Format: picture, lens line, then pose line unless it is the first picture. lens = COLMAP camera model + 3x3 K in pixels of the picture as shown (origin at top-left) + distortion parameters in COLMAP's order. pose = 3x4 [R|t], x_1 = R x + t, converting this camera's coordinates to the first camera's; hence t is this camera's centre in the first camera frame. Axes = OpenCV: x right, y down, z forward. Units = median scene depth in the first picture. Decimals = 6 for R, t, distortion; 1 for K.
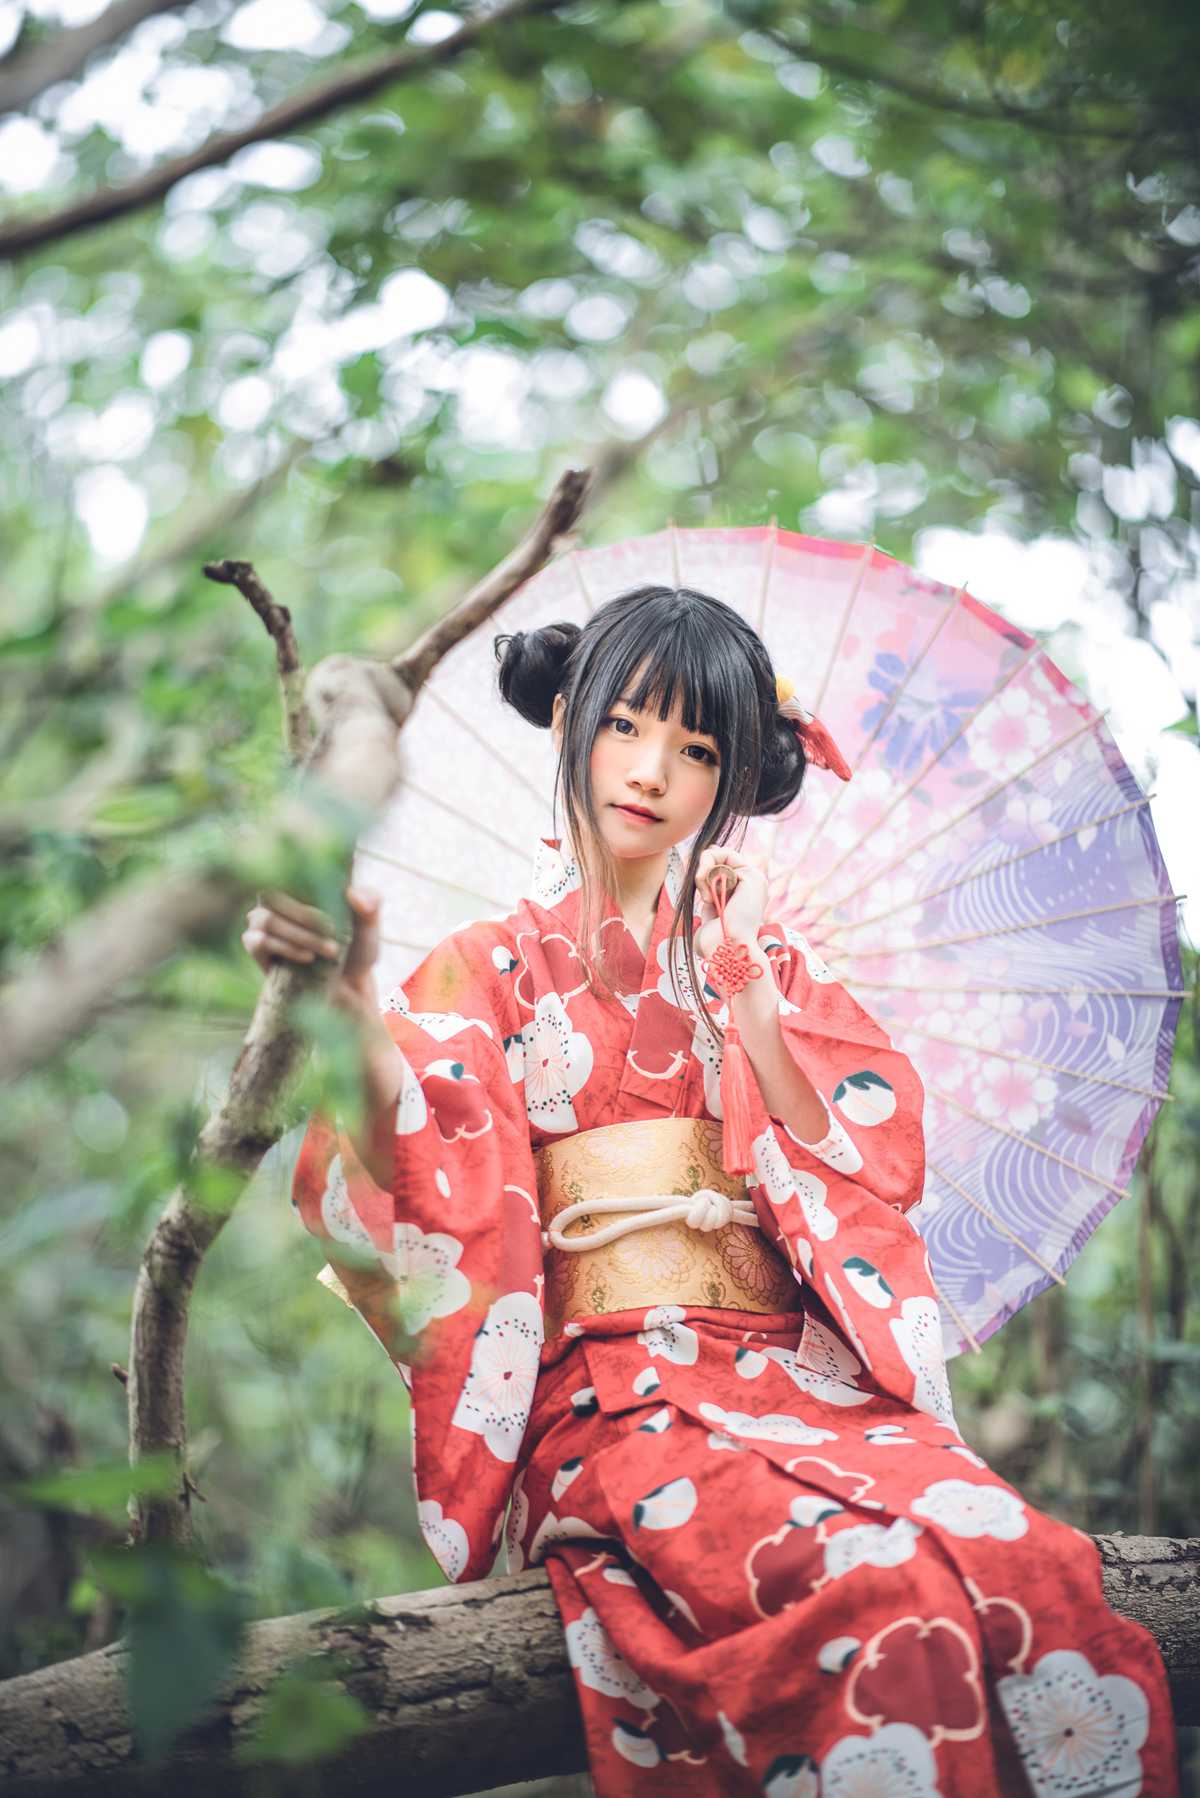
lens RADIAL K [[5285.4, 0, 600.0], [0, 5285.4, 899.0], [0, 0, 1]] dist [0.108407, 1.756613]
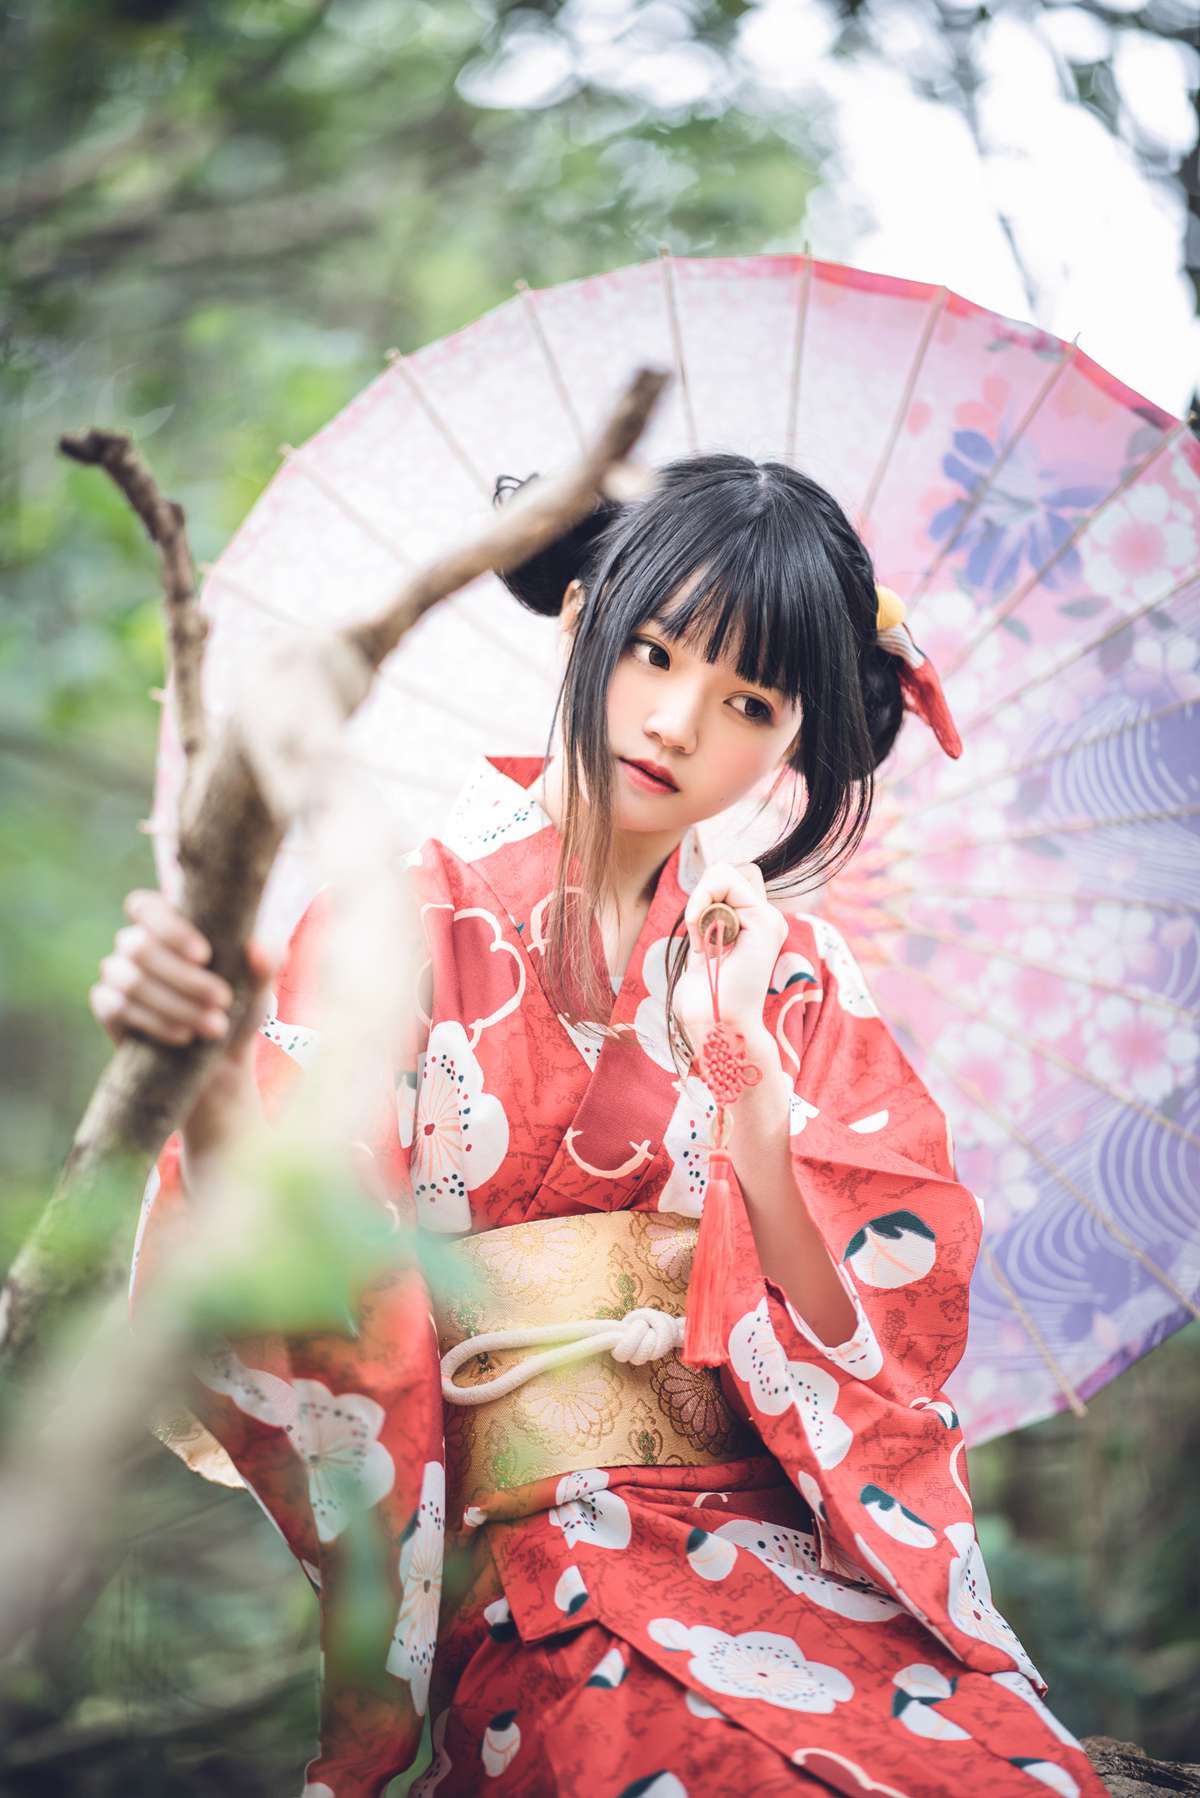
lens RADIAL K [[5285.4, 0, 600.0], [0, 5285.4, 899.0], [0, 0, 1]] dist [0.108407, 1.756613]
pose [[0.999373, 0.001843, -0.035364, 0.030011], [0.003003, 0.990638, 0.136484, -0.081839], [0.035285, -0.136504, 0.990011, 0.284115]]
